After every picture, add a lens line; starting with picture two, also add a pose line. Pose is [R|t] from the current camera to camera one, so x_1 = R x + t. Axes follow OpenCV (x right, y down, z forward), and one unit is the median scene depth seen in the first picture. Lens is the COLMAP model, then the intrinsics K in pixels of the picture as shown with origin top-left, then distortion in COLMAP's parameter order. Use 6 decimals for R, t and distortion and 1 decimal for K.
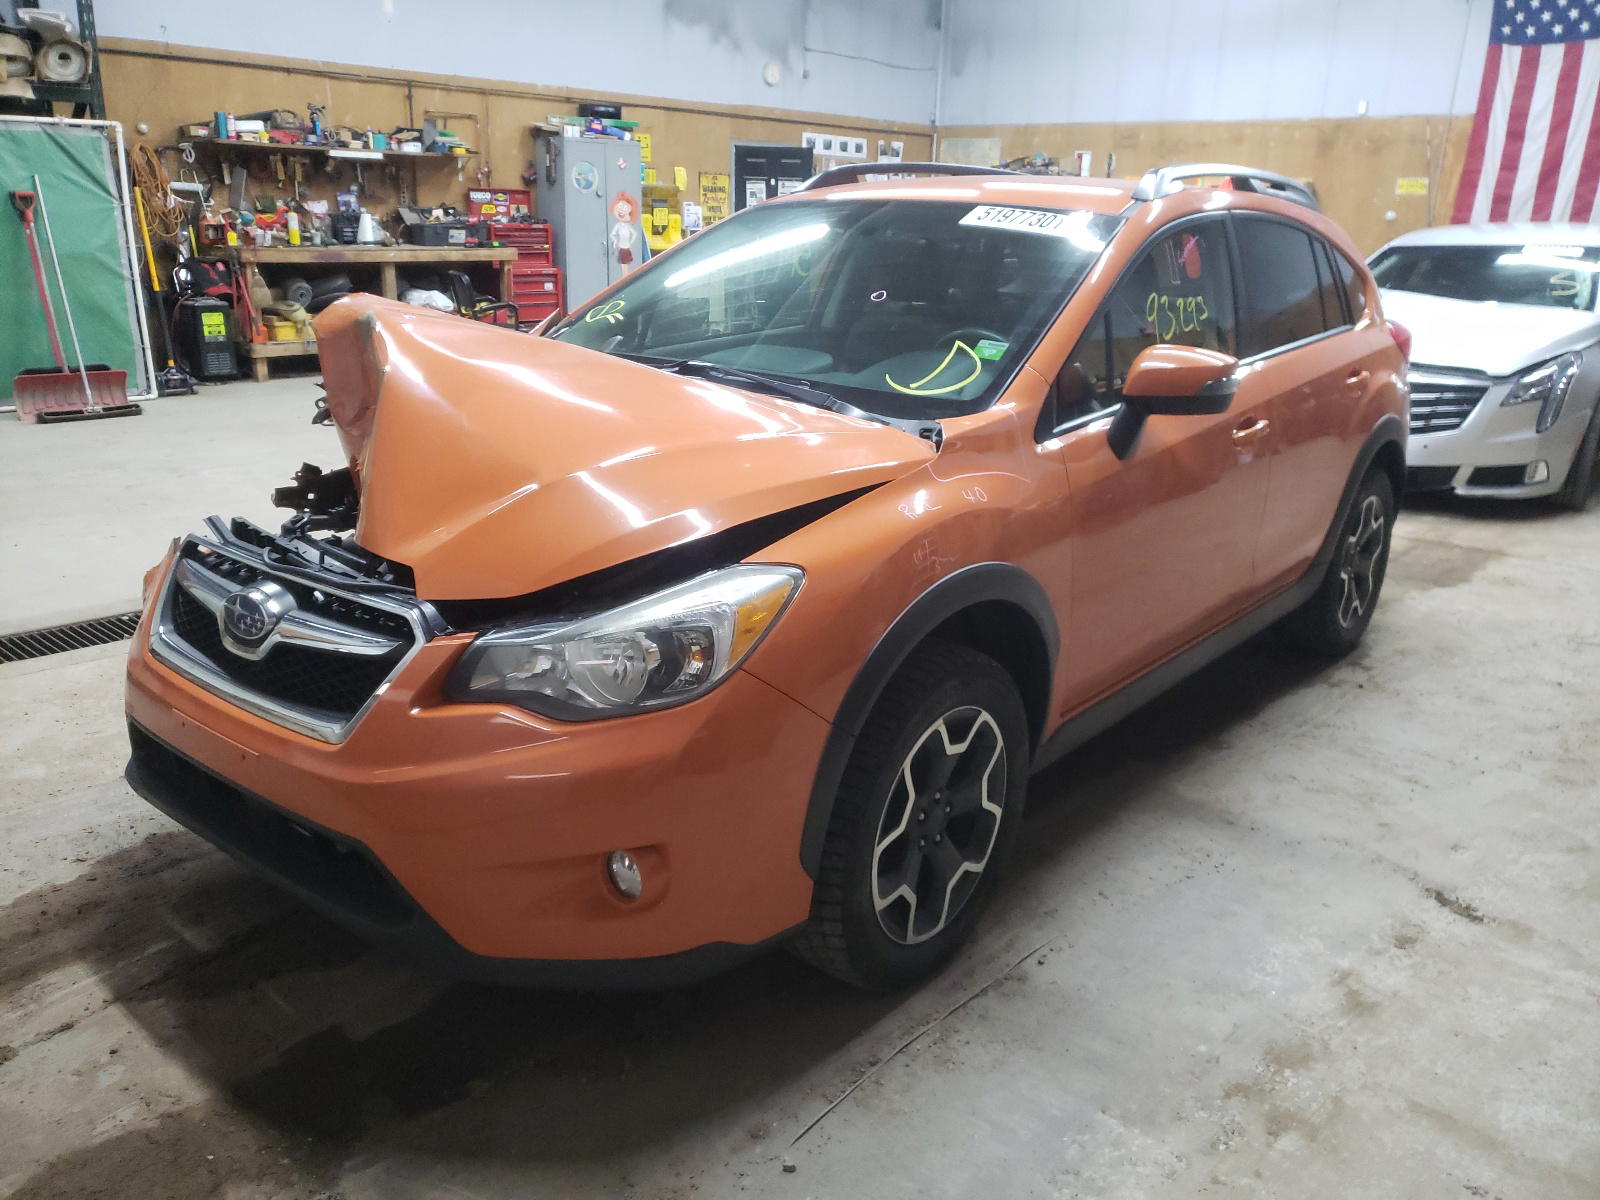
lens RADIAL K [[1256.3, 0, 809.5], [0, 1256.3, 601.4], [0, 0, 1]] dist [0.000967, 0.004536]
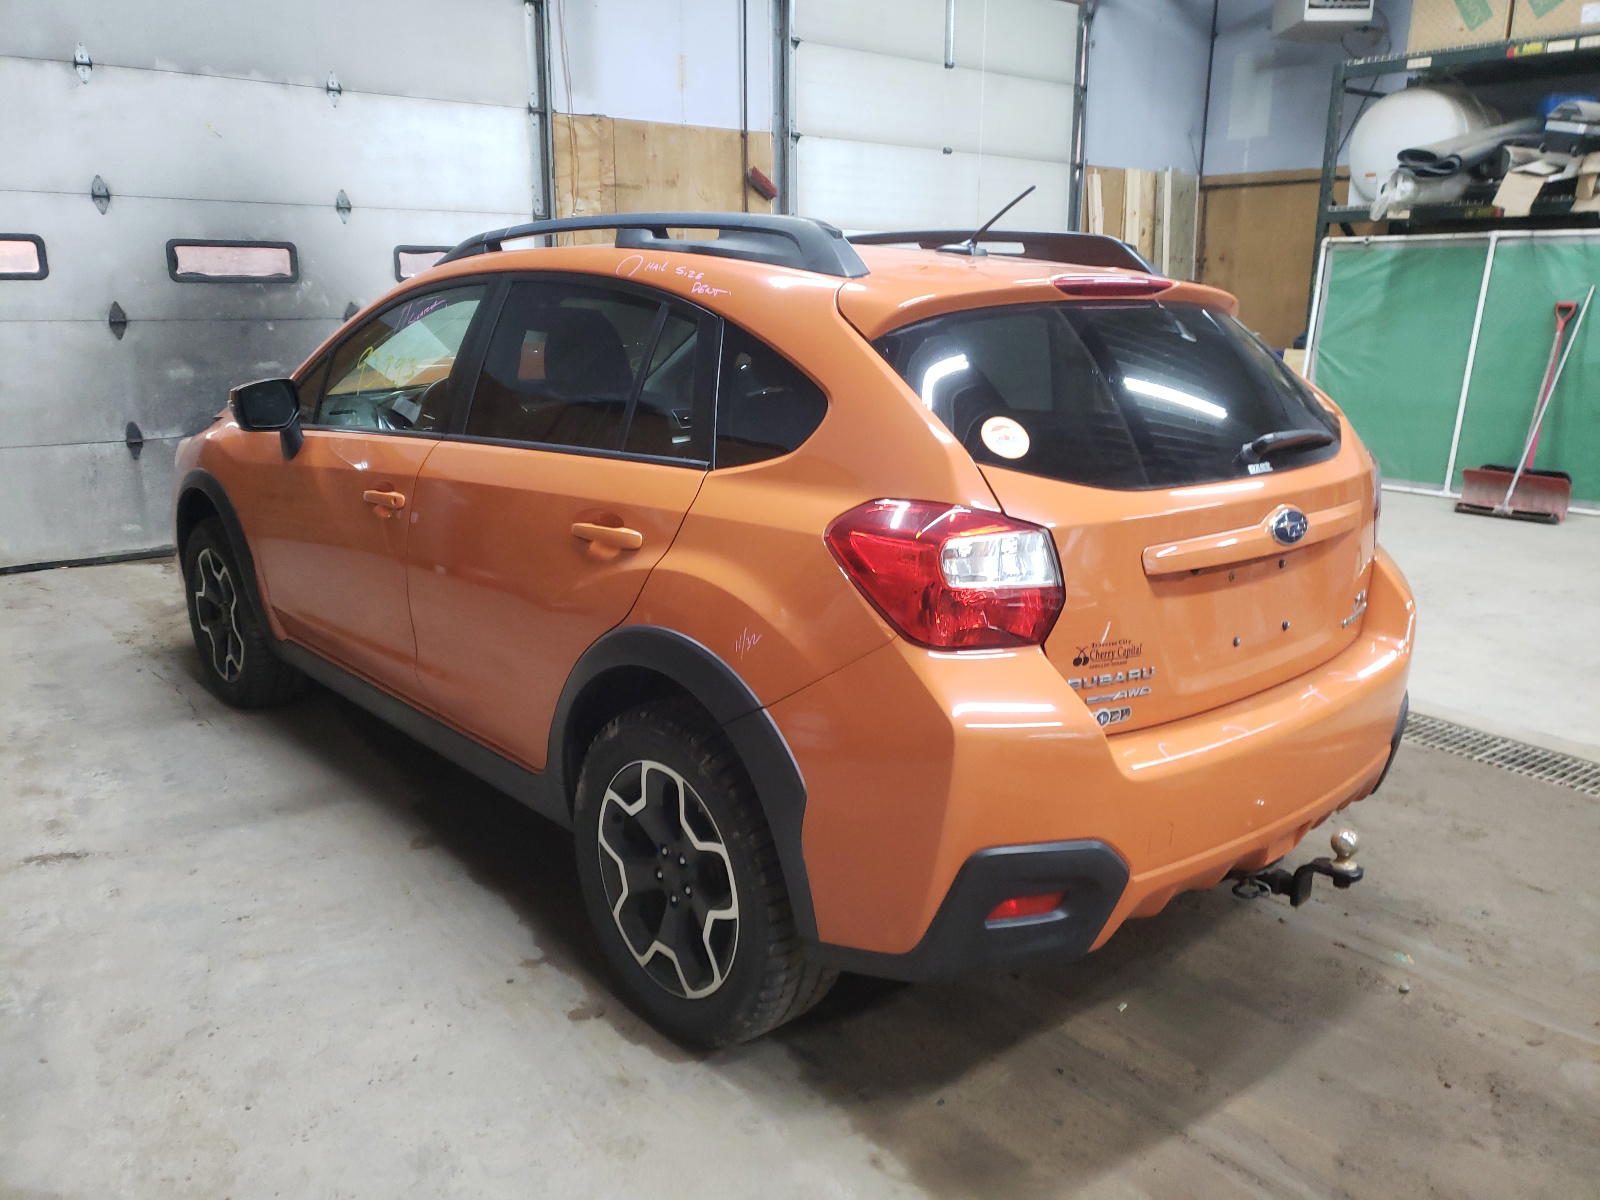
lens RADIAL K [[1256.3, 0, 831.0], [0, 1256.3, 606.2], [0, 0, 1]] dist [0.000967, 0.004536]
pose [[-0.150544, 0.212047, -0.965594, 1.438169], [-0.308648, 0.917822, 0.249677, -0.465015], [0.939187, 0.335616, -0.072724, 1.639087]]
